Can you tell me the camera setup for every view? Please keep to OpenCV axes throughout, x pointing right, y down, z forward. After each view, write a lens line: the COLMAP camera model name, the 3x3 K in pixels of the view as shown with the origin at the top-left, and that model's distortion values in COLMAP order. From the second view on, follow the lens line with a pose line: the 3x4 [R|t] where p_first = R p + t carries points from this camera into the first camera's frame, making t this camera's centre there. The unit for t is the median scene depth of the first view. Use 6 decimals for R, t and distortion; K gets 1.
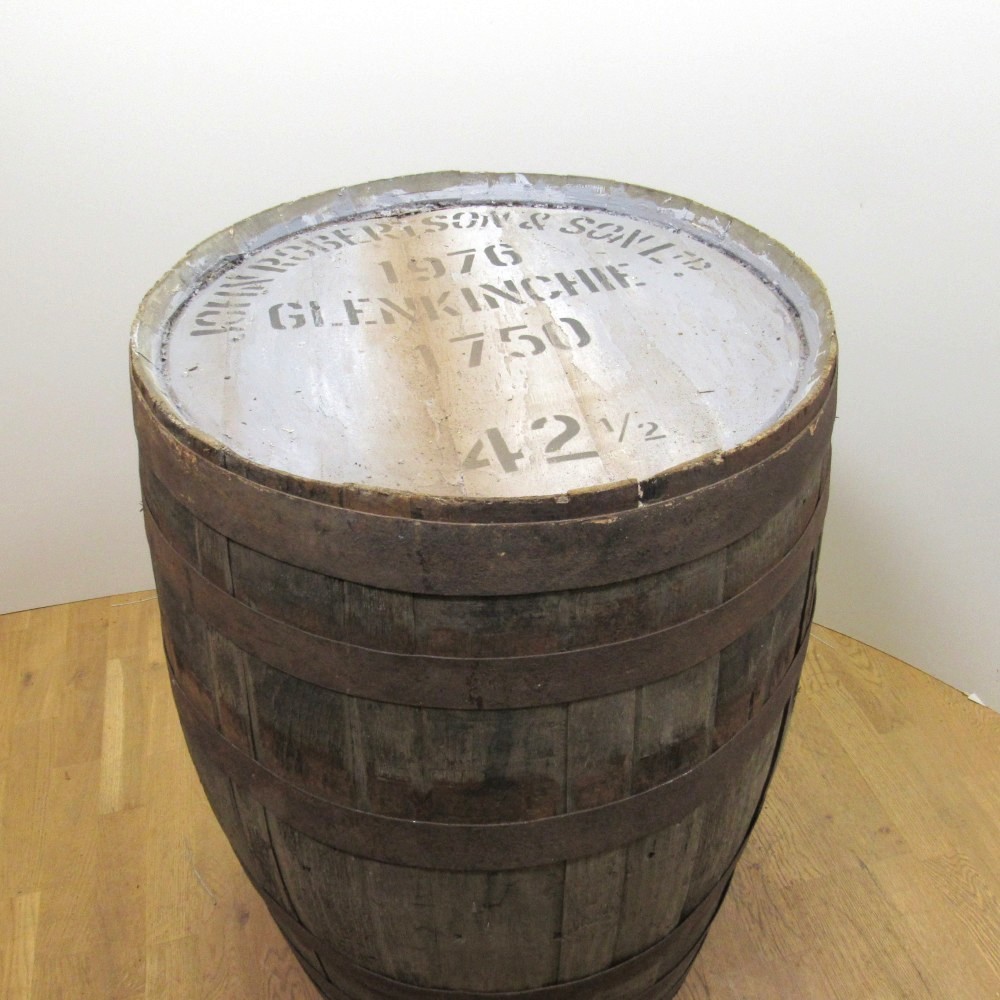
lens RADIAL K [[952.9, 0, 496.4], [0, 952.9, 503.1], [0, 0, 1]] dist [-0.022148, 0.000000]
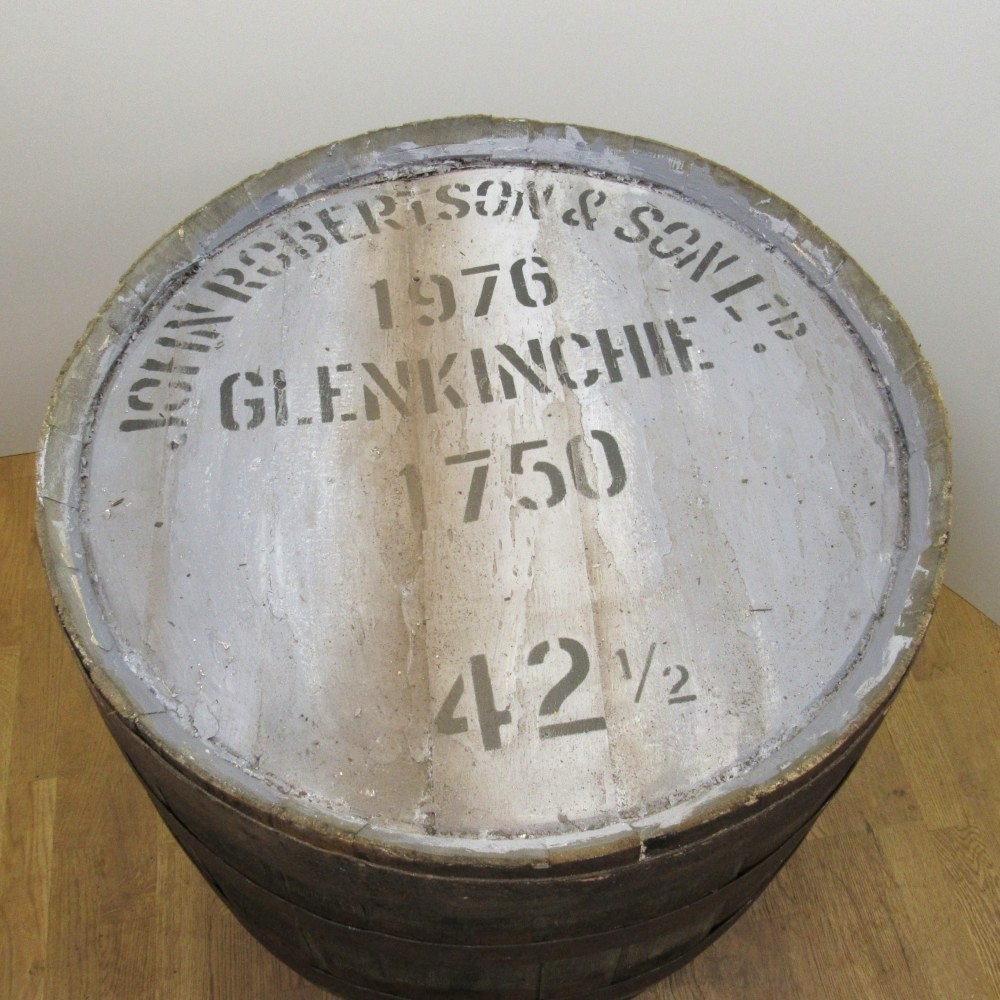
lens RADIAL K [[952.9, 0, 496.9], [0, 952.9, 502.0], [0, 0, 1]] dist [-0.022148, 0.000000]
pose [[0.995473, 0.082601, -0.047018, 0.030110], [-0.062306, 0.940703, 0.333459, -0.373336], [0.071773, -0.329020, 0.941591, 0.239898]]
